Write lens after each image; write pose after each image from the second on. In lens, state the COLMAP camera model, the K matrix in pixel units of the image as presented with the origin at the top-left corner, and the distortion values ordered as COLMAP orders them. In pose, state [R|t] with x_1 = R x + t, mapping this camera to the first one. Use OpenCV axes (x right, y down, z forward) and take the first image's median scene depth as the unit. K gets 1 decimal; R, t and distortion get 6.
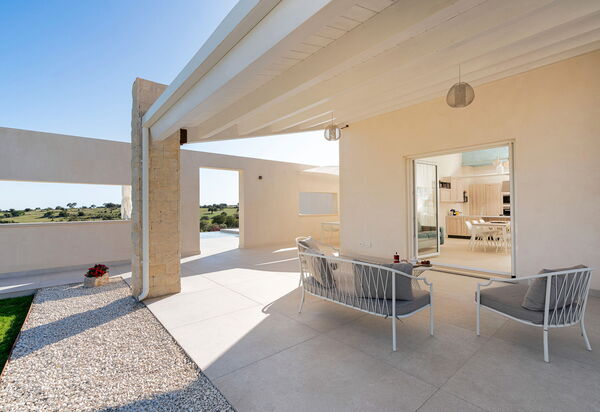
lens RADIAL K [[292.5, 0, 300.0], [0, 292.5, 206.0], [0, 0, 1]] dist [-0.000147, -0.000136]
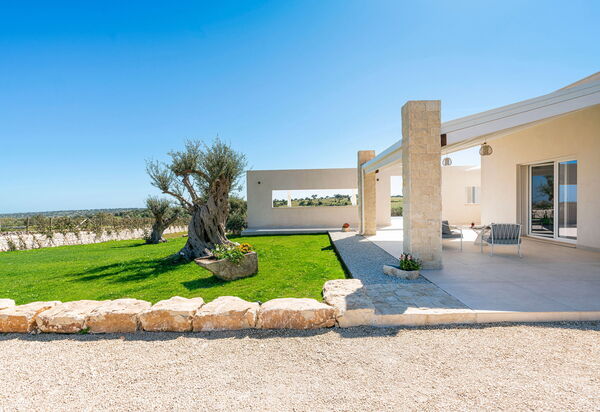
lens RADIAL K [[292.5, 0, 300.0], [0, 292.5, 206.0], [0, 0, 1]] dist [-0.000147, -0.000136]
pose [[0.761851, 0.007518, -0.647709, 0.374942], [0.016488, 0.999384, 0.030994, -0.019080], [0.647543, -0.034293, 0.761257, -0.691577]]
